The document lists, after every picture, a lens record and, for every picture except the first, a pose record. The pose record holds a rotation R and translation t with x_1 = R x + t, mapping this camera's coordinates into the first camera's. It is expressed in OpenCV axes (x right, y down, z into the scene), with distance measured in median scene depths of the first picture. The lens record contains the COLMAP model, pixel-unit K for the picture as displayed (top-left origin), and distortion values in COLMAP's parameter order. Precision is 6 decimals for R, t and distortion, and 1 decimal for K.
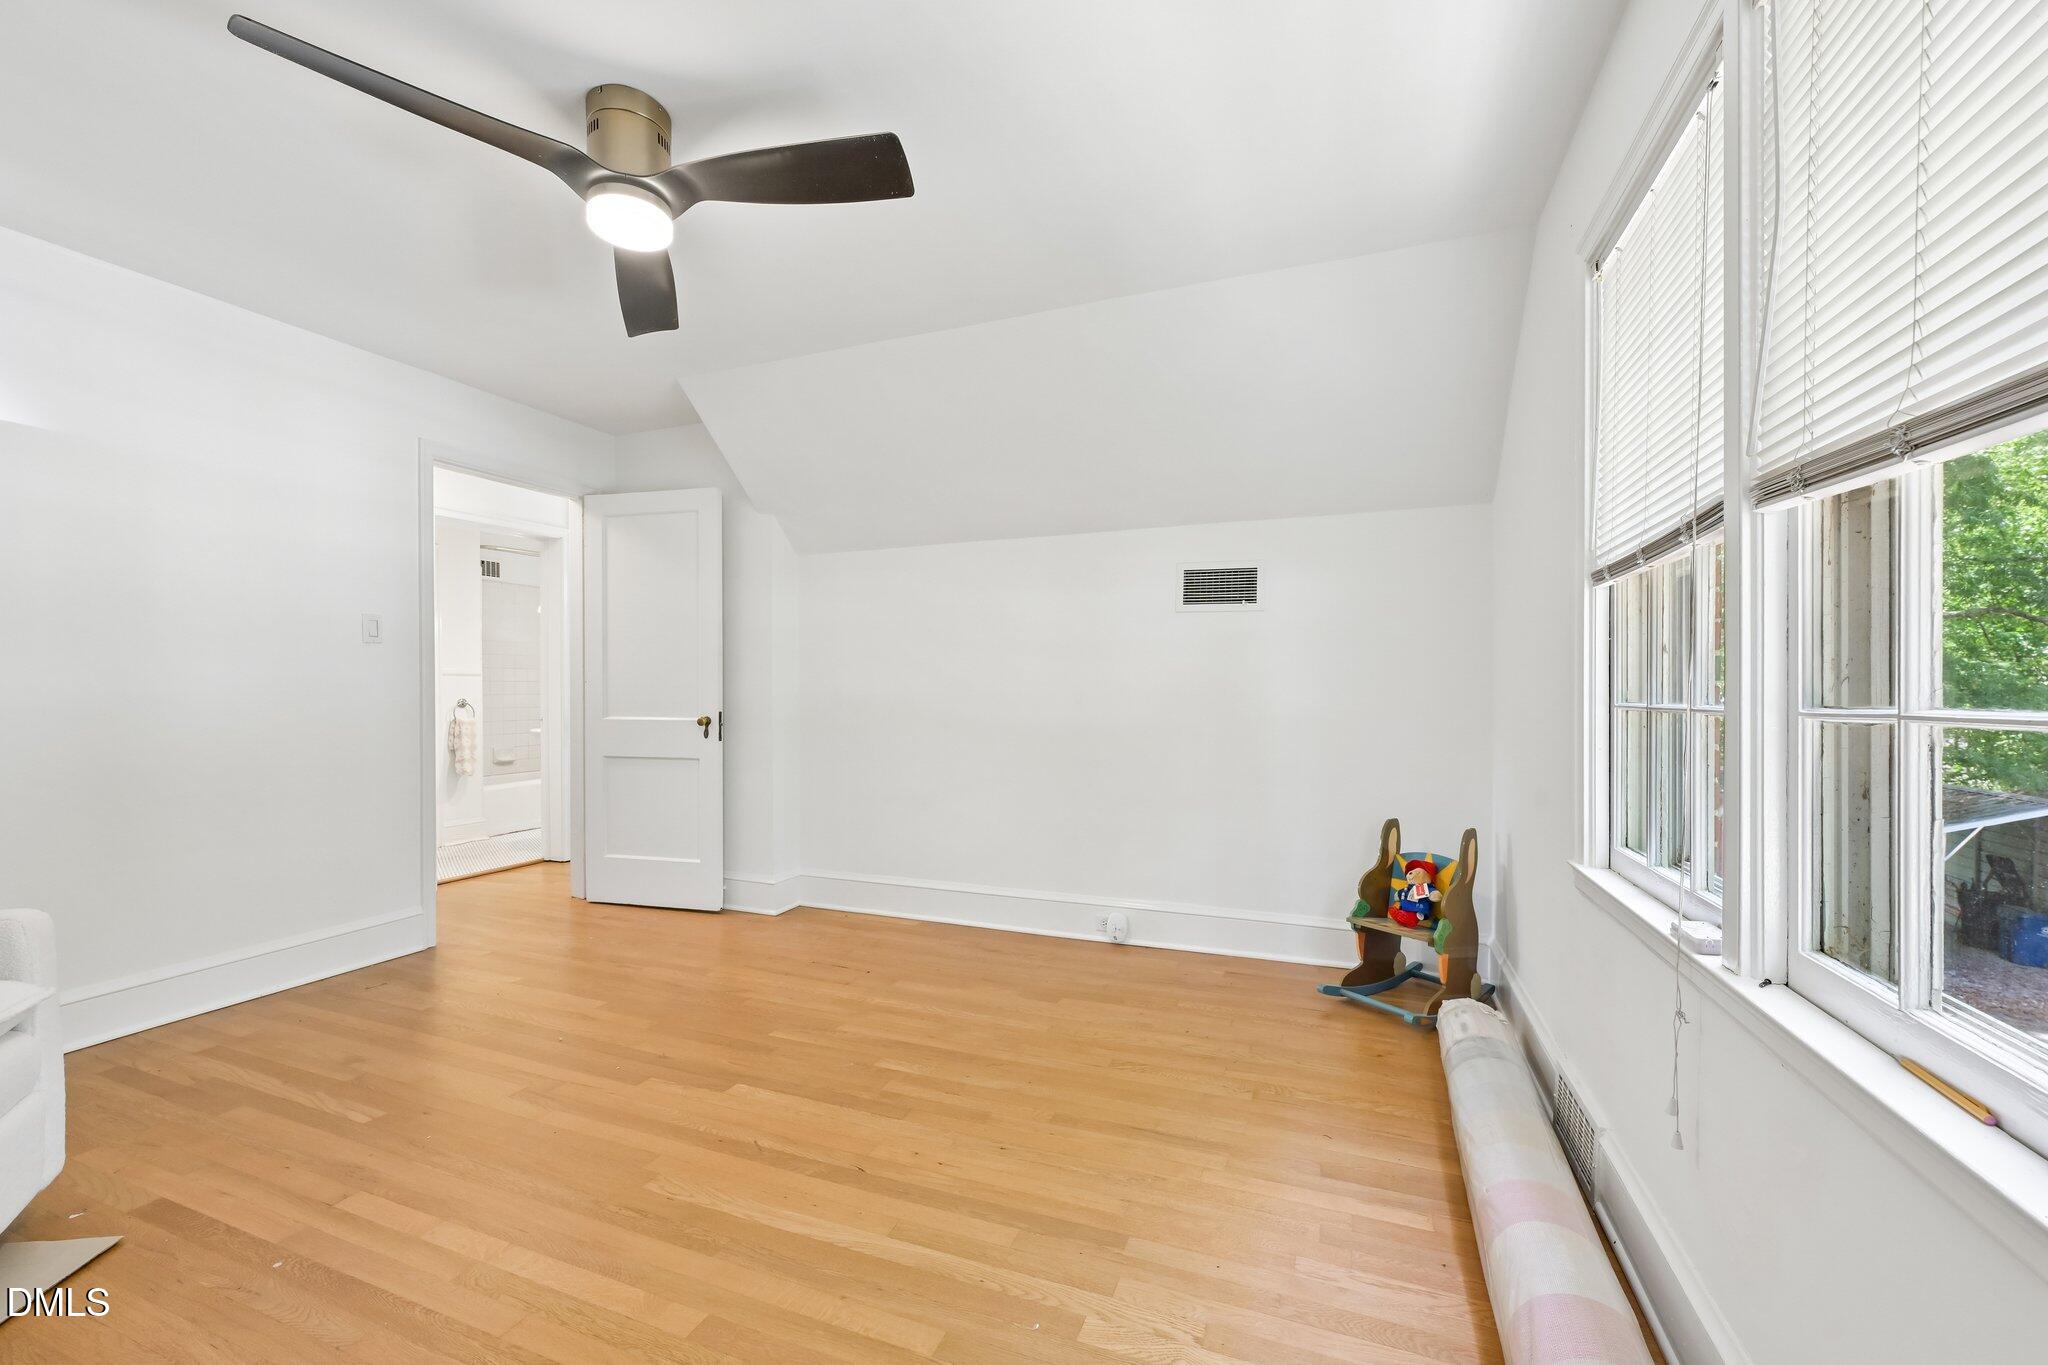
lens RADIAL K [[833.3, 0, 1019.7], [0, 833.3, 692.0], [0, 0, 1]] dist [-0.000365, 0.001169]
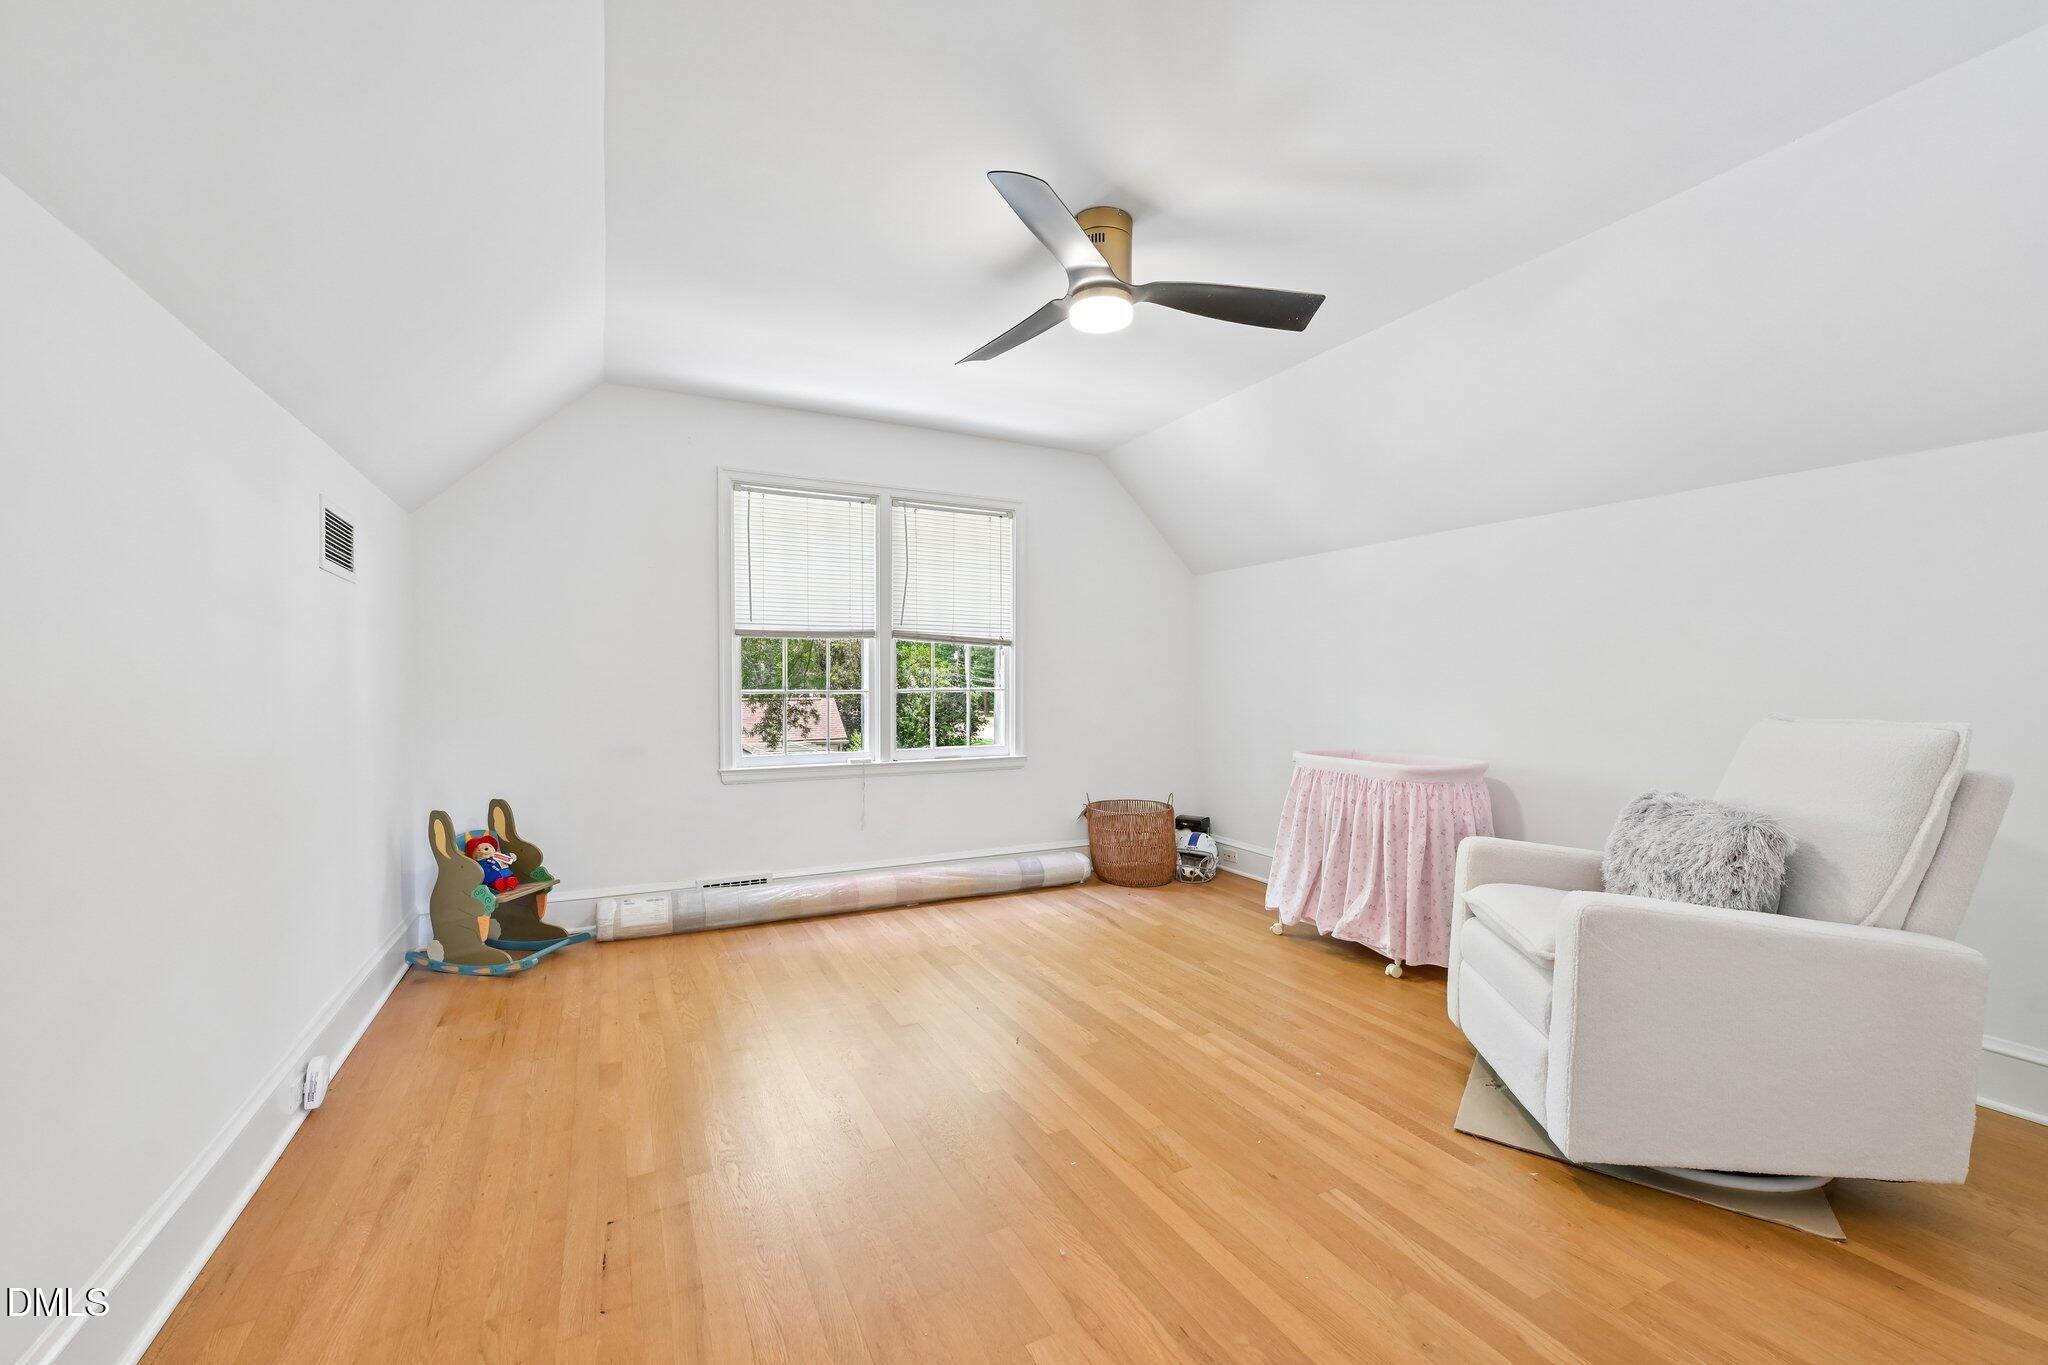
lens RADIAL K [[833.3, 0, 1020.6], [0, 833.3, 686.4], [0, 0, 1]] dist [-0.000365, 0.001169]
pose [[-0.755987, -0.001011, 0.654586, -0.552552], [0.001840, 0.999992, 0.003669, -0.004941], [-0.654584, 0.003978, -0.755979, 0.934642]]
